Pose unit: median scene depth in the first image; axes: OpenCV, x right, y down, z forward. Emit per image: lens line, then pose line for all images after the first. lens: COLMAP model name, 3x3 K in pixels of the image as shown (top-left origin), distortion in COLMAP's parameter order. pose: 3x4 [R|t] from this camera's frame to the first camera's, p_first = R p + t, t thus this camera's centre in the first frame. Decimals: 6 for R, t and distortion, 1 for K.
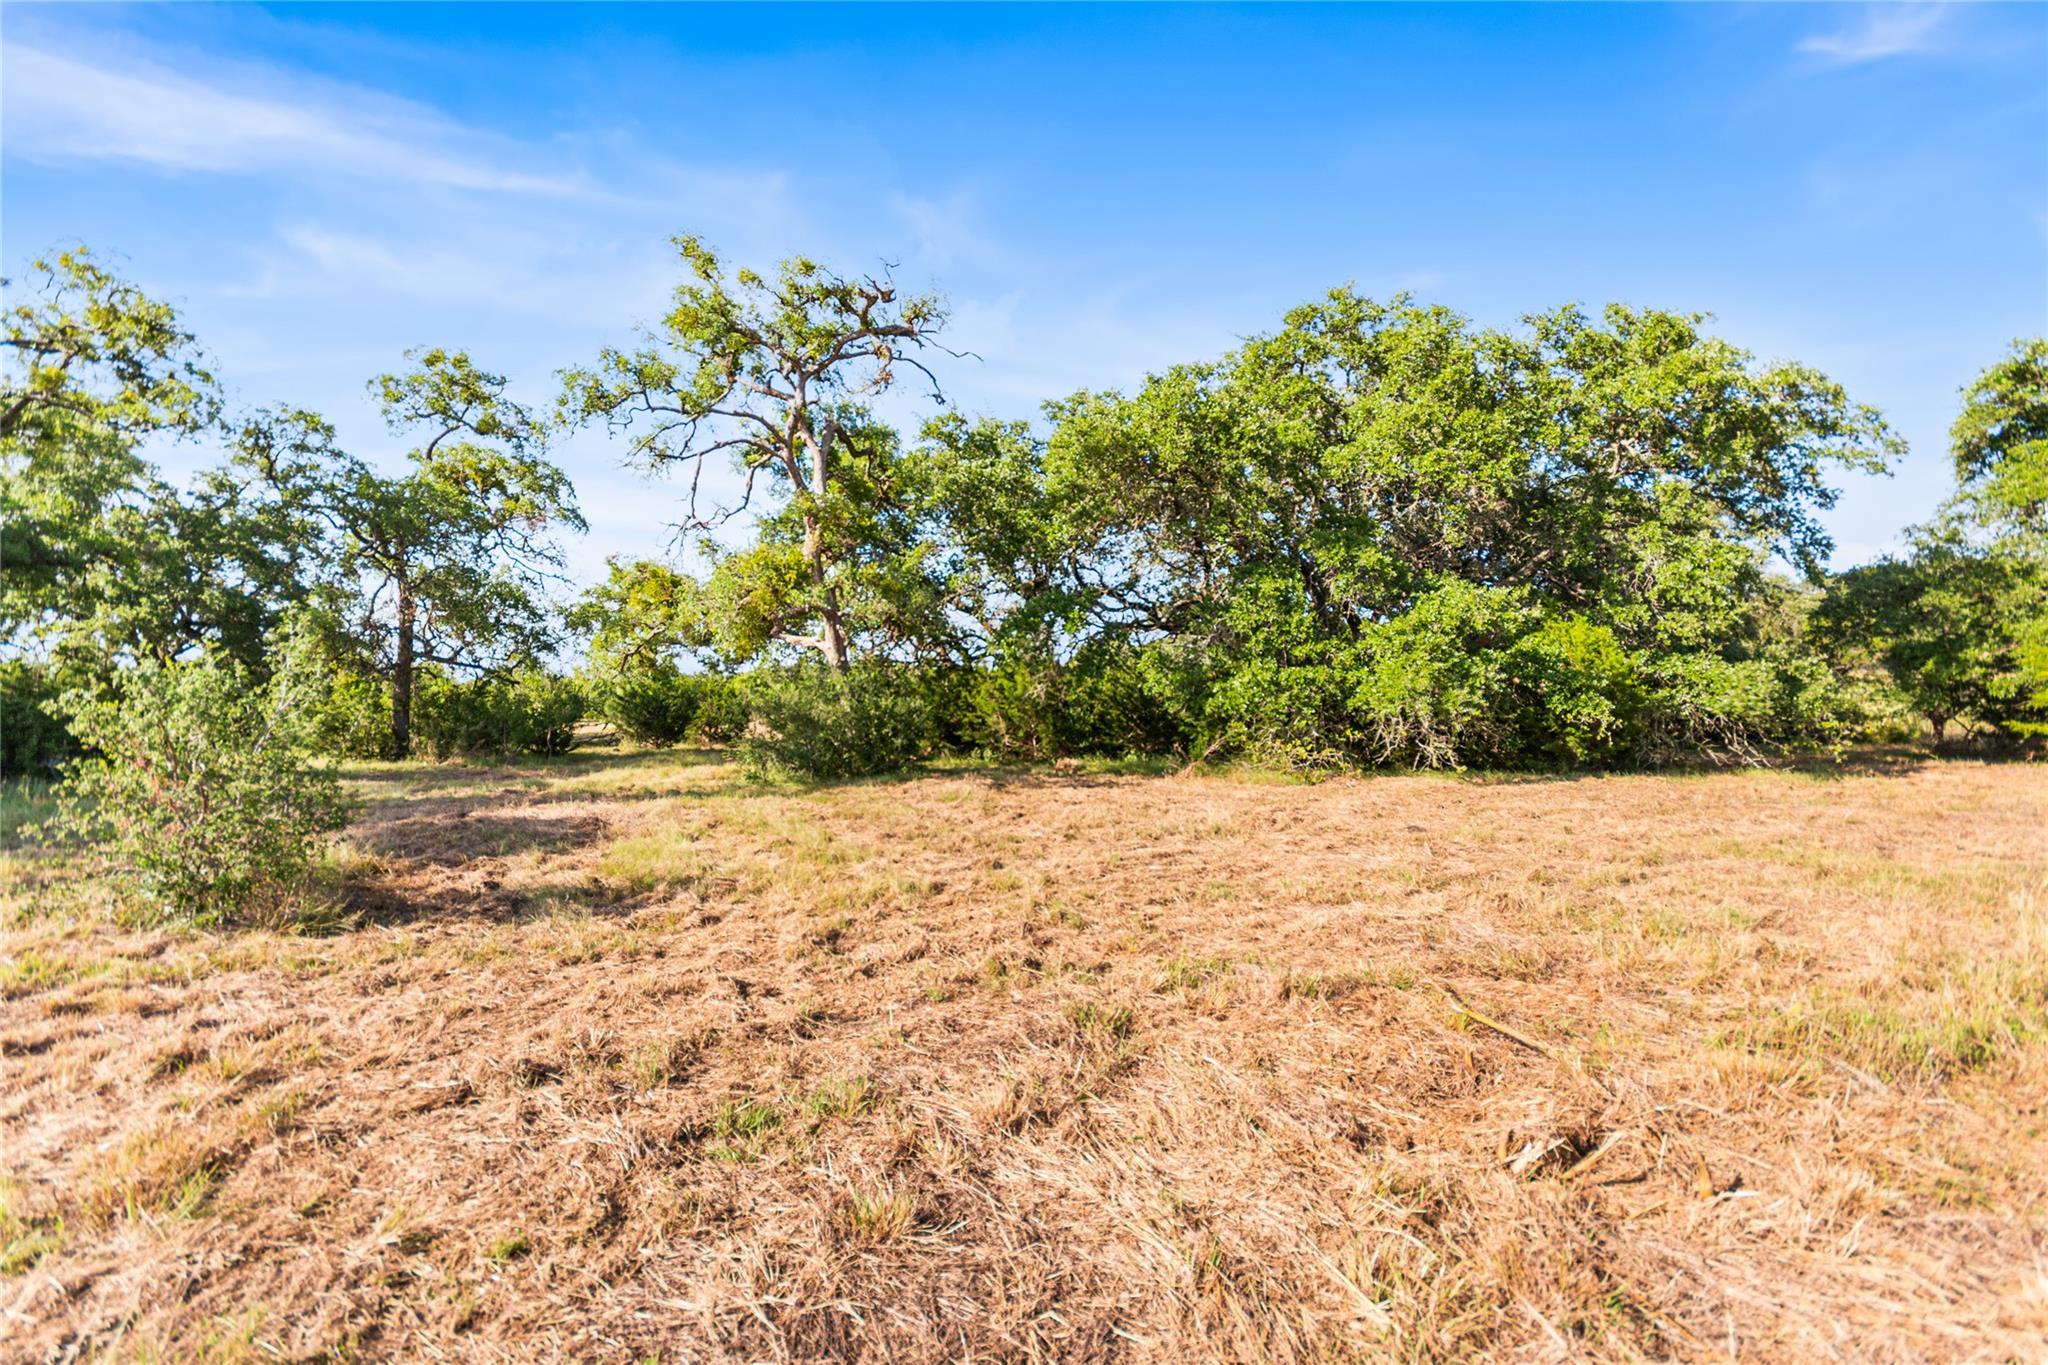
lens RADIAL K [[918.5, 0, 1028.0], [0, 918.5, 683.9], [0, 0, 1]] dist [0.014033, 0.000091]
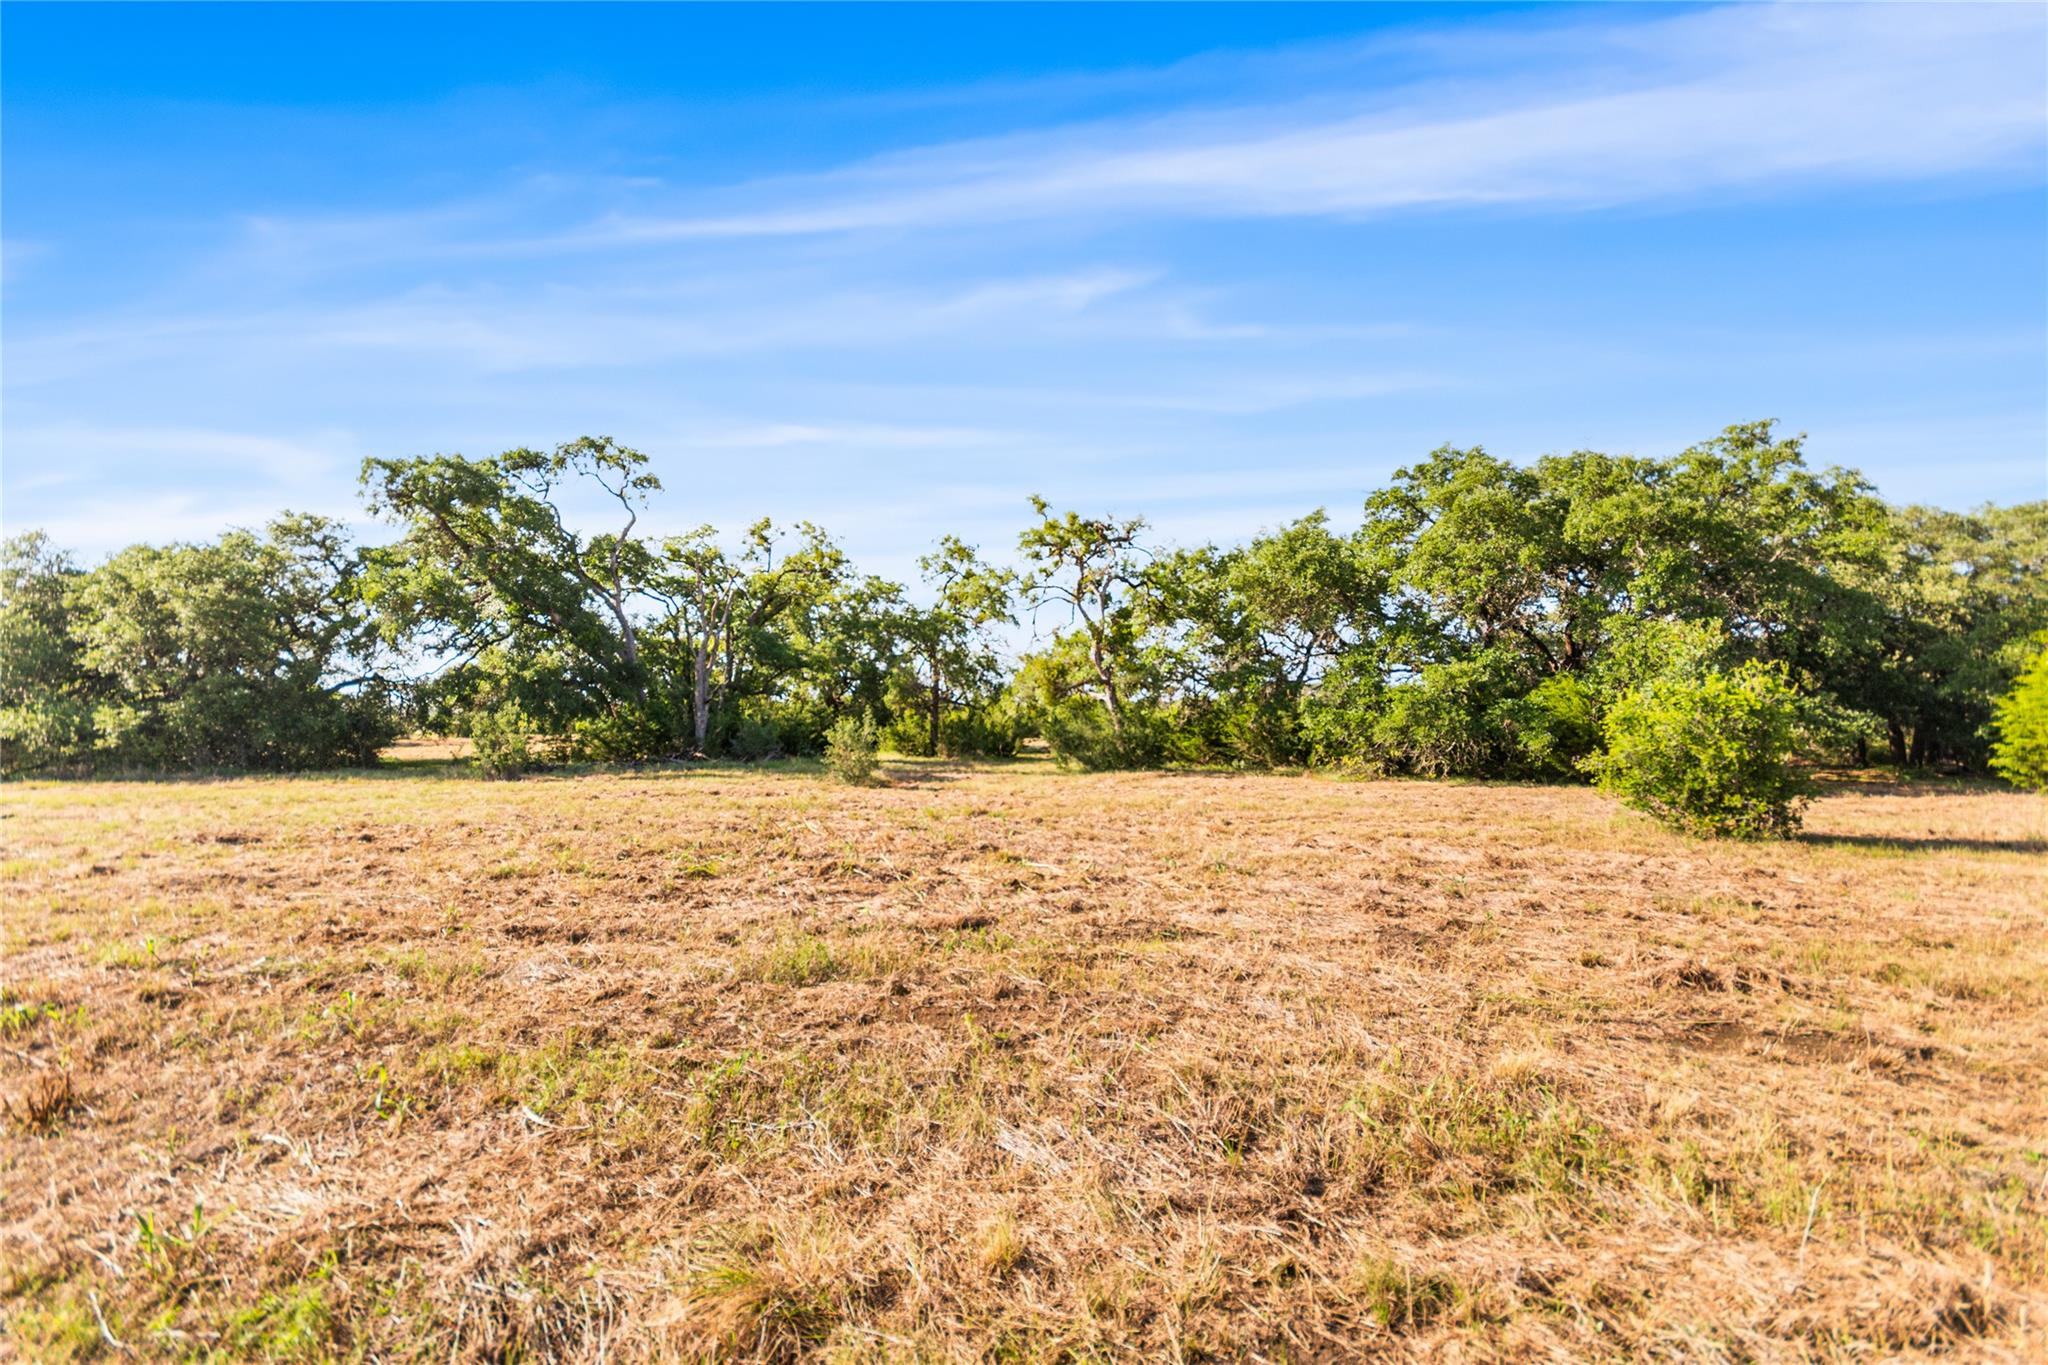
lens RADIAL K [[918.5, 0, 1028.9], [0, 918.5, 698.0], [0, 0, 1]] dist [0.014033, 0.000091]
pose [[0.859635, -0.010504, -0.510801, 0.417667], [0.006529, 0.999933, -0.009574, -0.017074], [0.510867, 0.004895, 0.859646, -0.471499]]
